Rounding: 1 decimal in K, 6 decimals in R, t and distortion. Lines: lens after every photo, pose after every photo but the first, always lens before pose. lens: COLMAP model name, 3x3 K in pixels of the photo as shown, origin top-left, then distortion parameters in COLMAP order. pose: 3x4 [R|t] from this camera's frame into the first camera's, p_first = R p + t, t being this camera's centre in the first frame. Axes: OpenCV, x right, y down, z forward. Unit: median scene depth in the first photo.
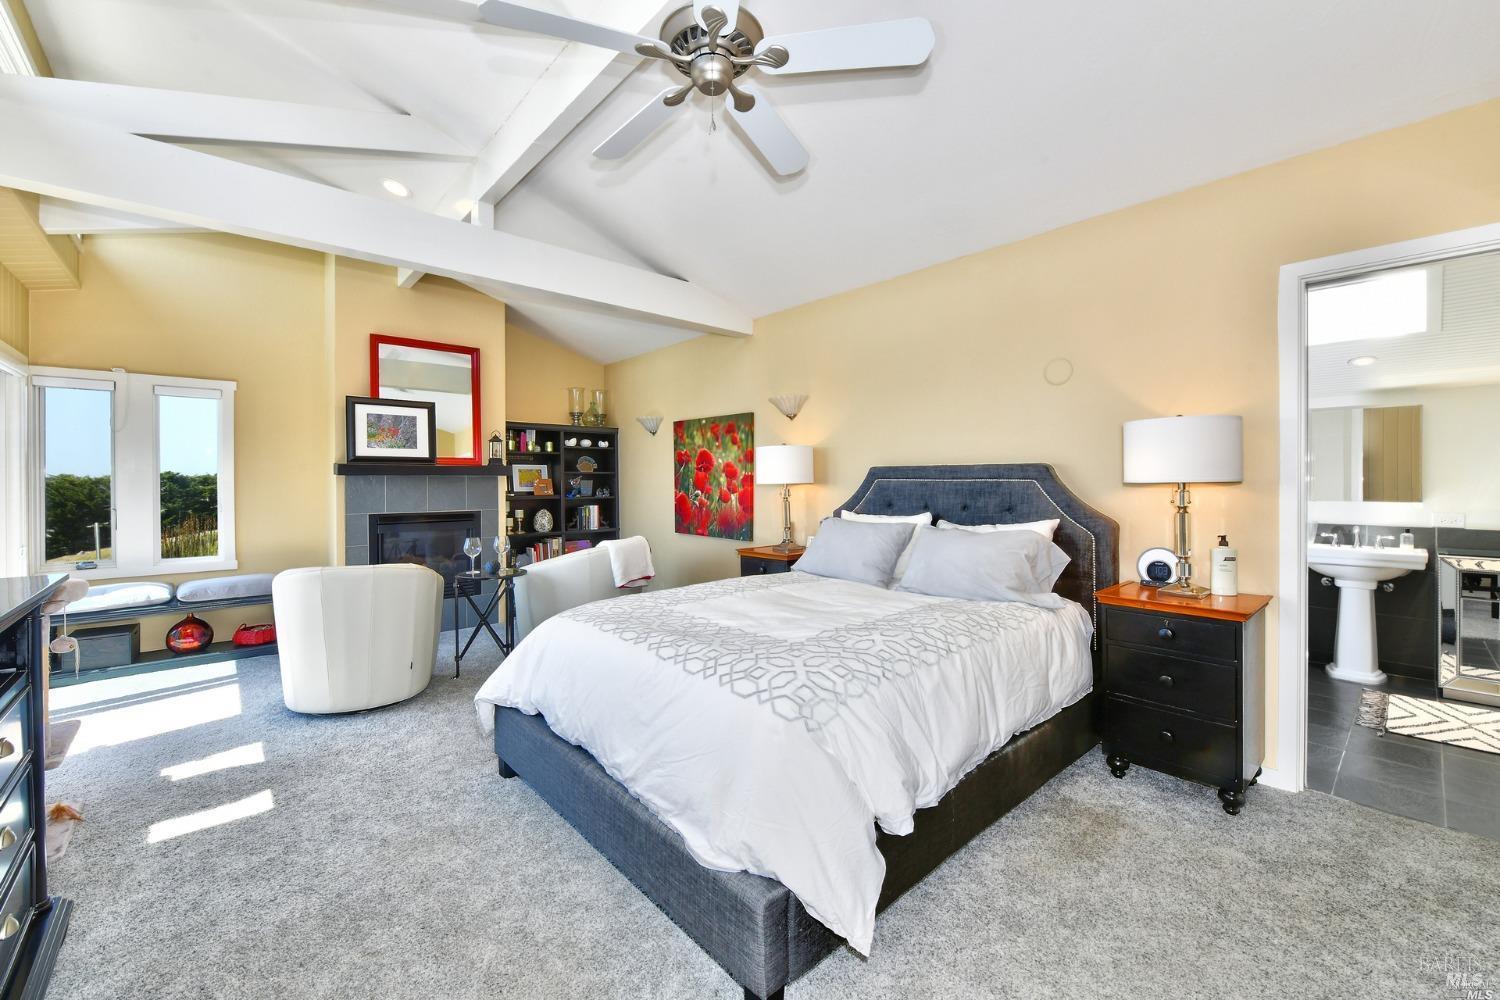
lens RADIAL K [[615.8, 0, 748.6], [0, 615.8, 473.0], [0, 0, 1]] dist [-0.009807, -0.000258]
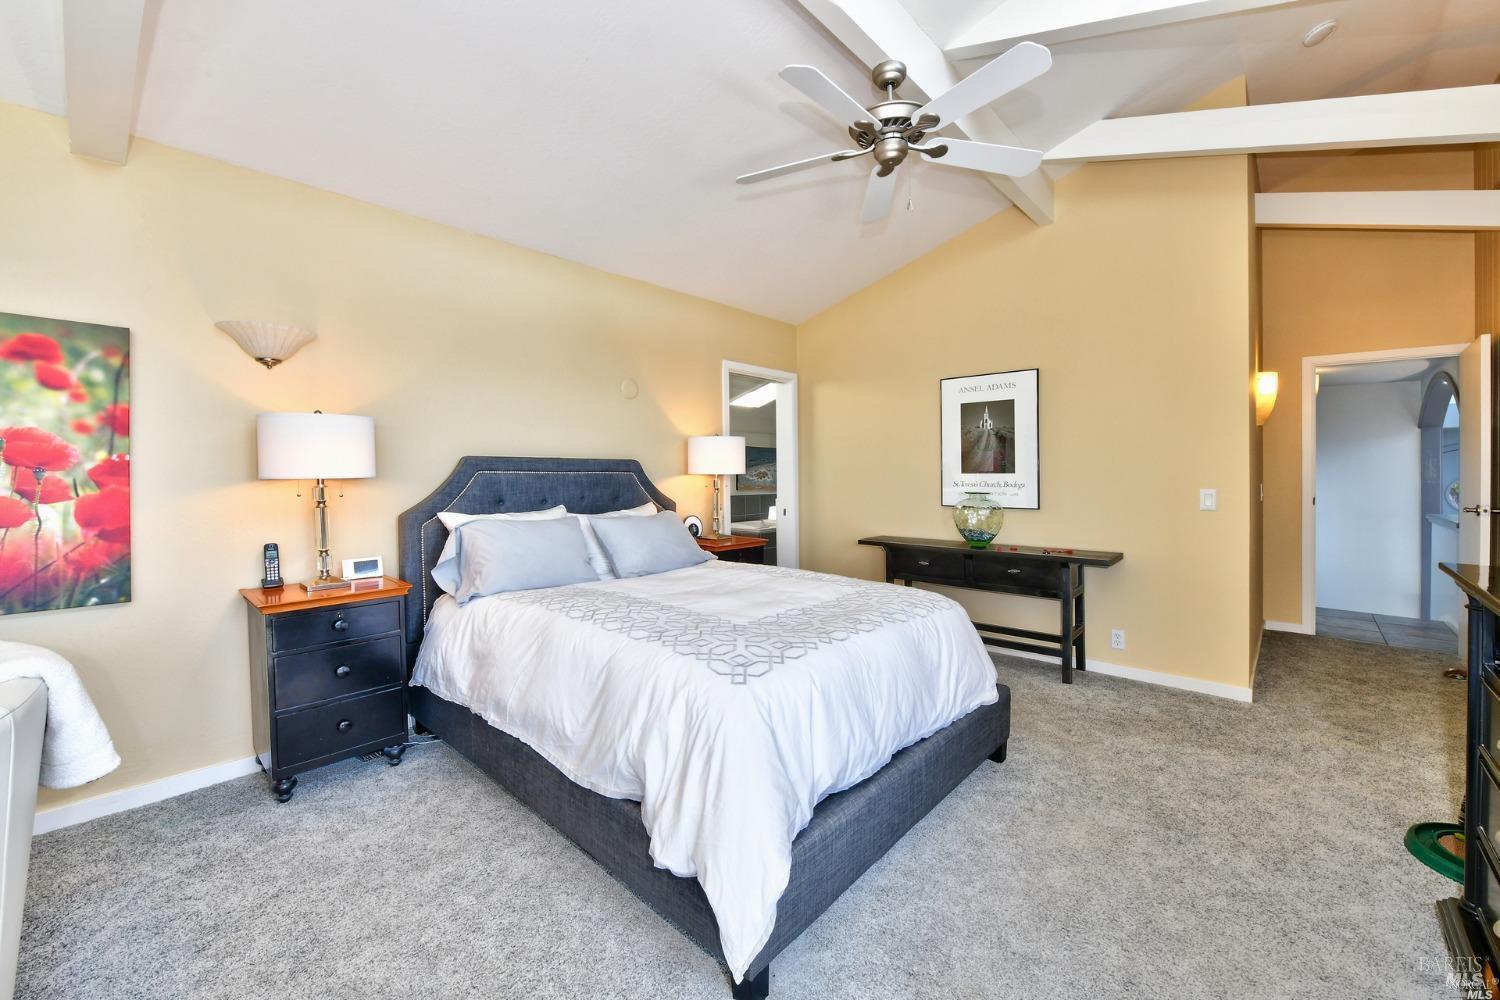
lens RADIAL K [[615.8, 0, 748.6], [0, 615.8, 473.0], [0, 0, 1]] dist [-0.009807, -0.000258]
pose [[-0.116947, 0.004484, 0.993128, -0.551436], [-0.009150, 0.999943, -0.005592, 0.011498], [-0.993096, -0.009741, -0.116899, 0.623553]]
